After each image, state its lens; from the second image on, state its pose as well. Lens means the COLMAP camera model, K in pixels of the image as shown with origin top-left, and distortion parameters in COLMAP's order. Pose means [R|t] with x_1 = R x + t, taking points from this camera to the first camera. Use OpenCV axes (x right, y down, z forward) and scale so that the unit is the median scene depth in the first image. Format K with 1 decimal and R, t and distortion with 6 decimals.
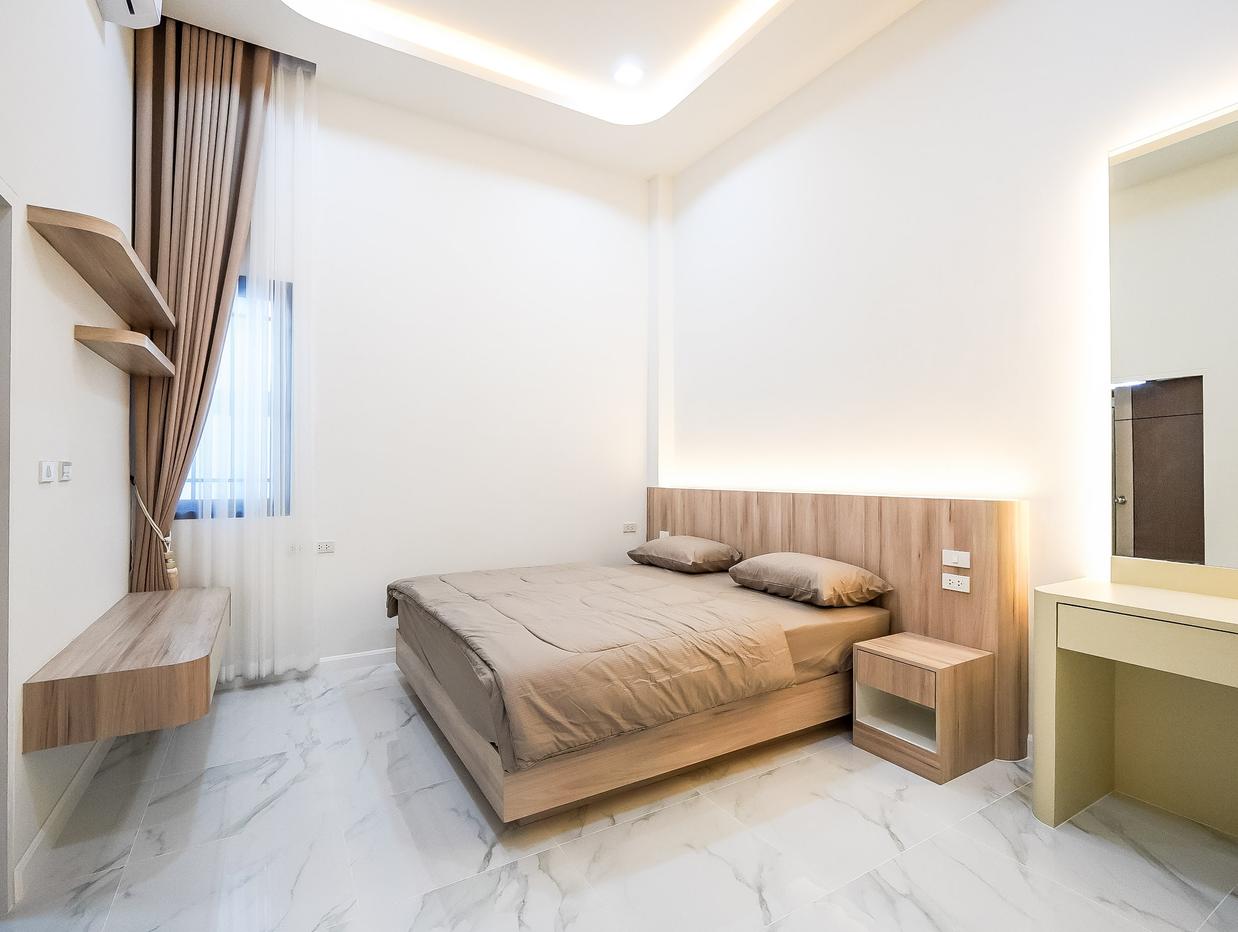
lens RADIAL K [[580.2, 0, 609.2], [0, 580.2, 464.4], [0, 0, 1]] dist [-0.008511, 0.003736]
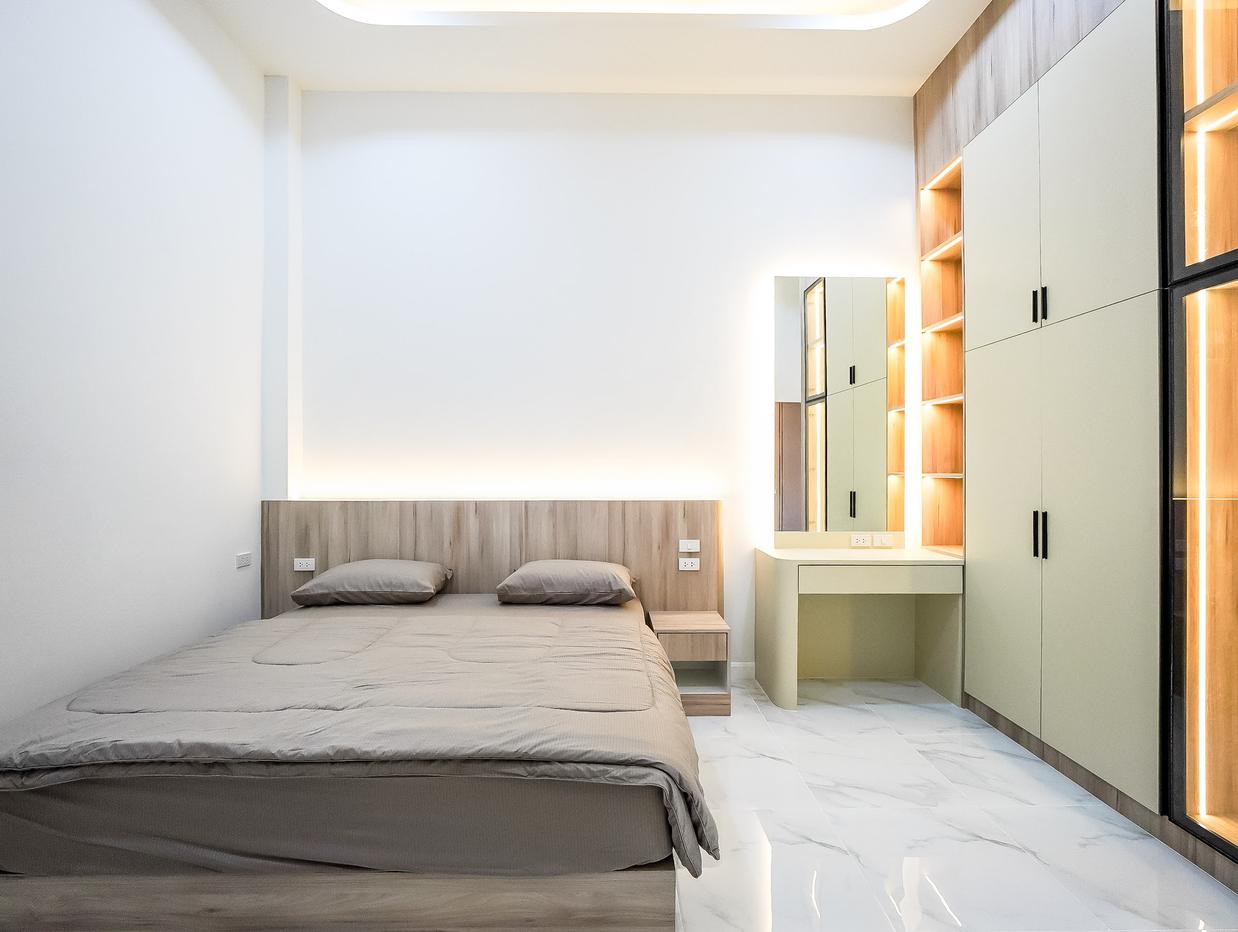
lens RADIAL K [[580.2, 0, 613.6], [0, 580.2, 473.9], [0, 0, 1]] dist [-0.008511, 0.003736]
pose [[0.495711, -0.004004, 0.868478, -0.582582], [-0.010405, 0.999890, 0.010549, -0.010584], [-0.868425, -0.014265, 0.495615, 0.471993]]
